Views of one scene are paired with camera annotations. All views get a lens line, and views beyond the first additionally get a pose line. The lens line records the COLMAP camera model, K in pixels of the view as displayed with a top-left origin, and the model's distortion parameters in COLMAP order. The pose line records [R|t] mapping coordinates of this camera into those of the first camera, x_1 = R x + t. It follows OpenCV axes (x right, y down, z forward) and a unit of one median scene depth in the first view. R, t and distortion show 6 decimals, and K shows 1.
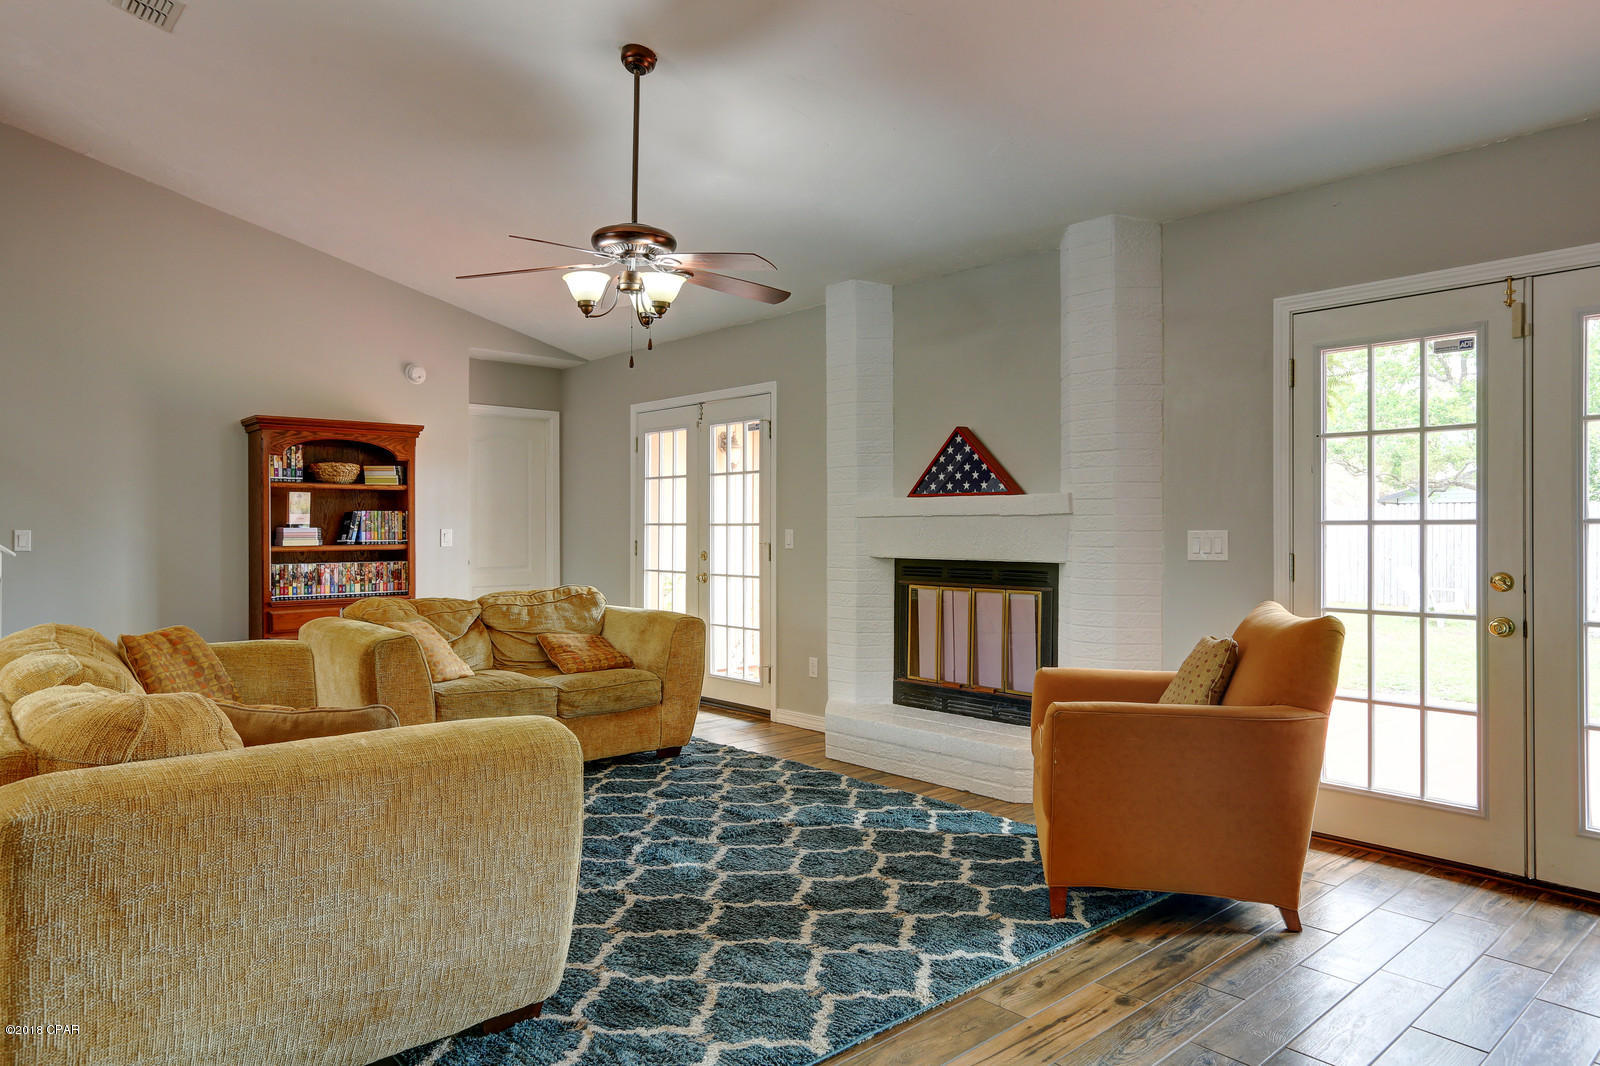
lens RADIAL K [[984.5, 0, 789.3], [0, 984.5, 530.6], [0, 0, 1]] dist [-0.008076, 0.002227]
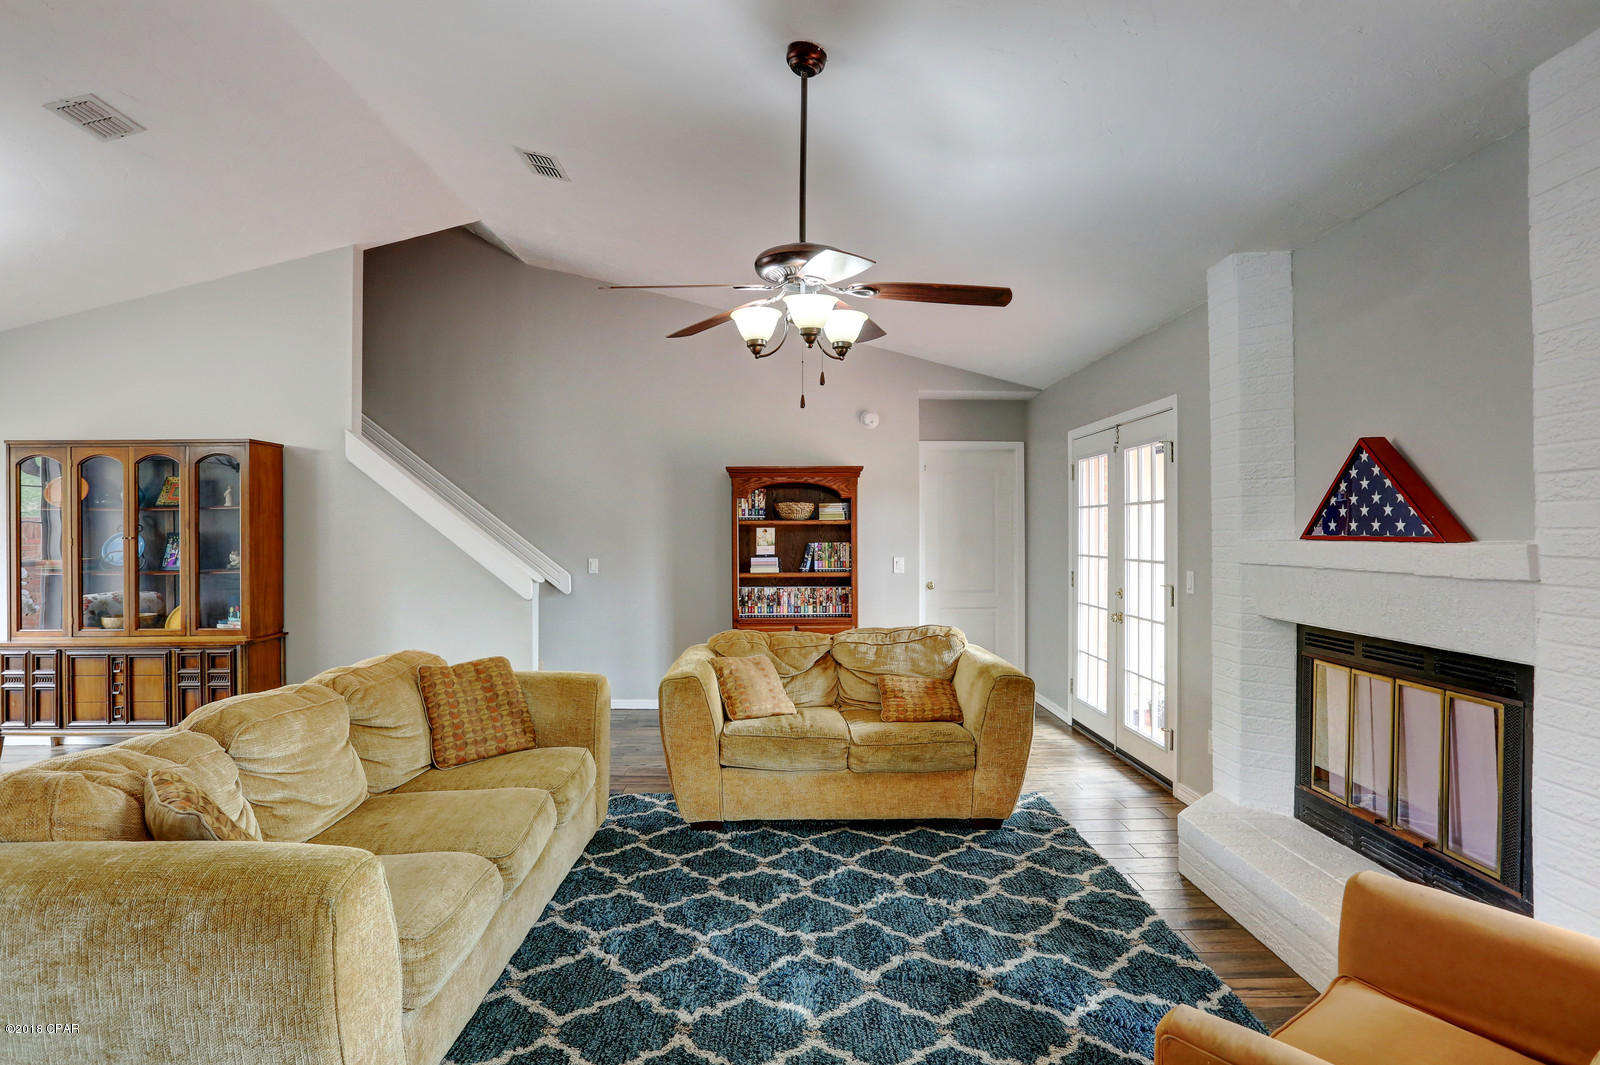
lens RADIAL K [[817.3, 0, 793.1], [0, 817.3, 531.6], [0, 0, 1]] dist [-0.035405, 0.010880]
pose [[0.766389, -0.003093, -0.642369, 0.222597], [0.000065, 0.999989, -0.004739, -0.038253], [0.642376, 0.003590, 0.766381, 0.322665]]
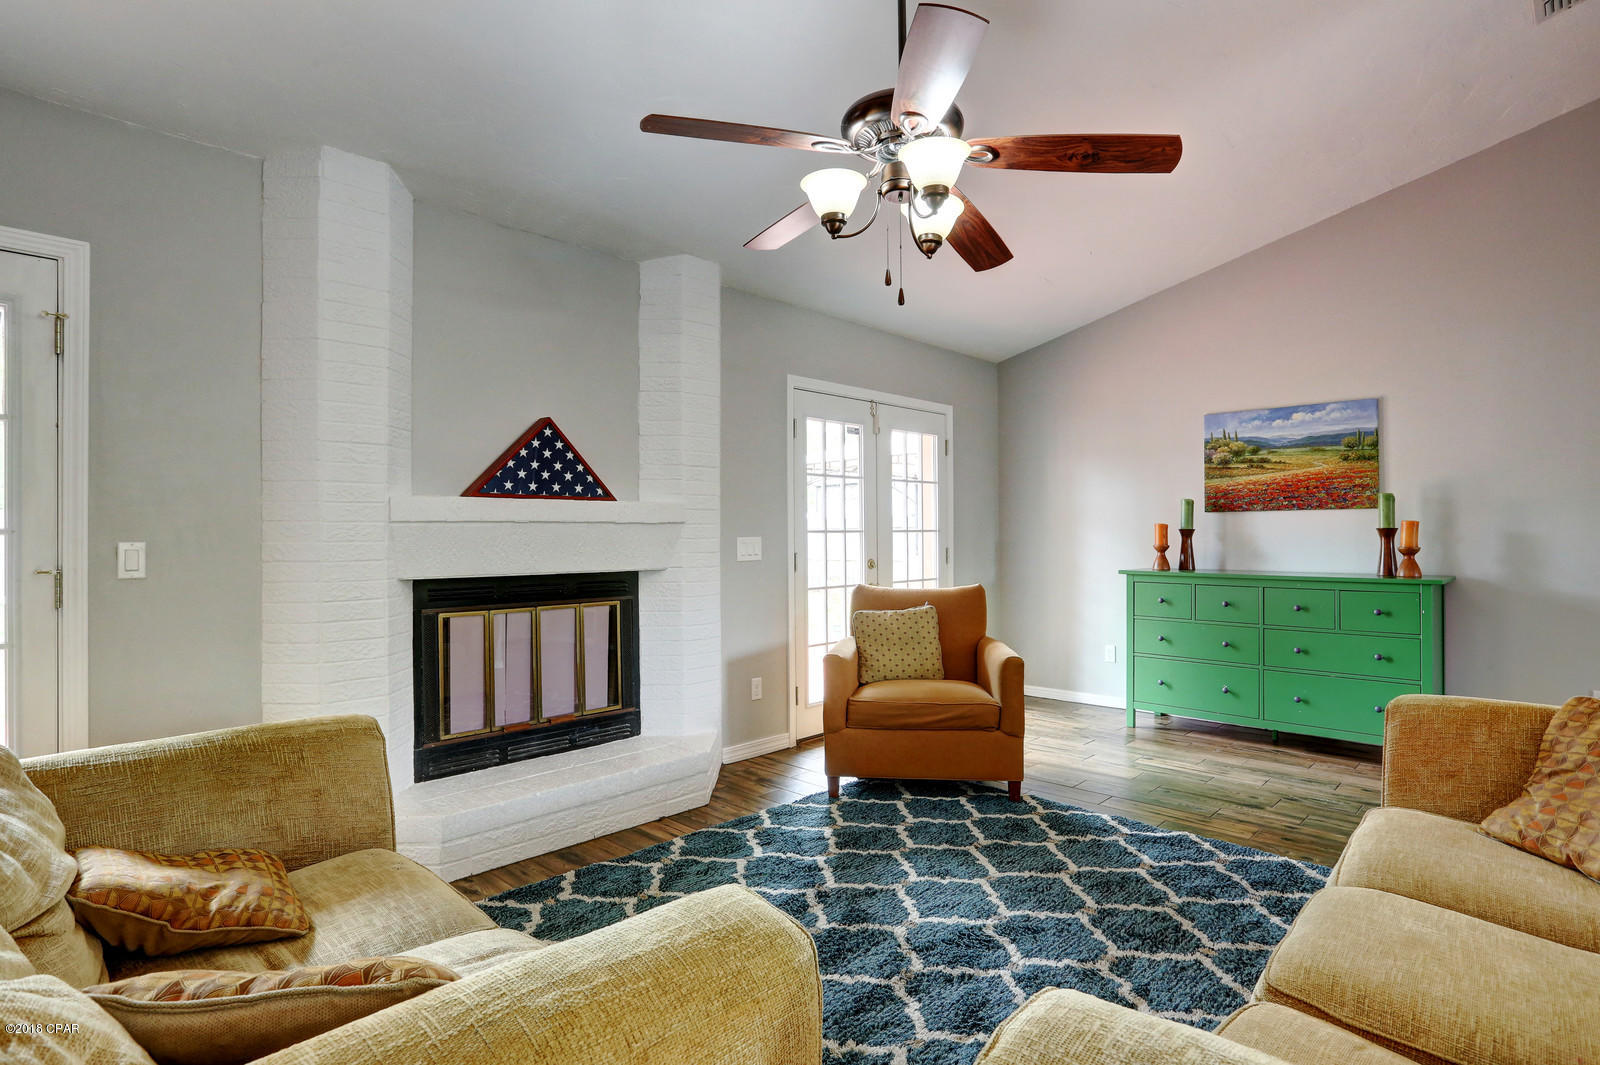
lens RADIAL K [[817.3, 0, 797.1], [0, 817.3, 529.3], [0, 0, 1]] dist [-0.035405, 0.010880]
pose [[-0.059794, 0.005789, 0.998194, -0.532293], [0.008027, 0.999954, -0.005319, -0.003380], [-0.998178, 0.007694, -0.059838, 0.814543]]
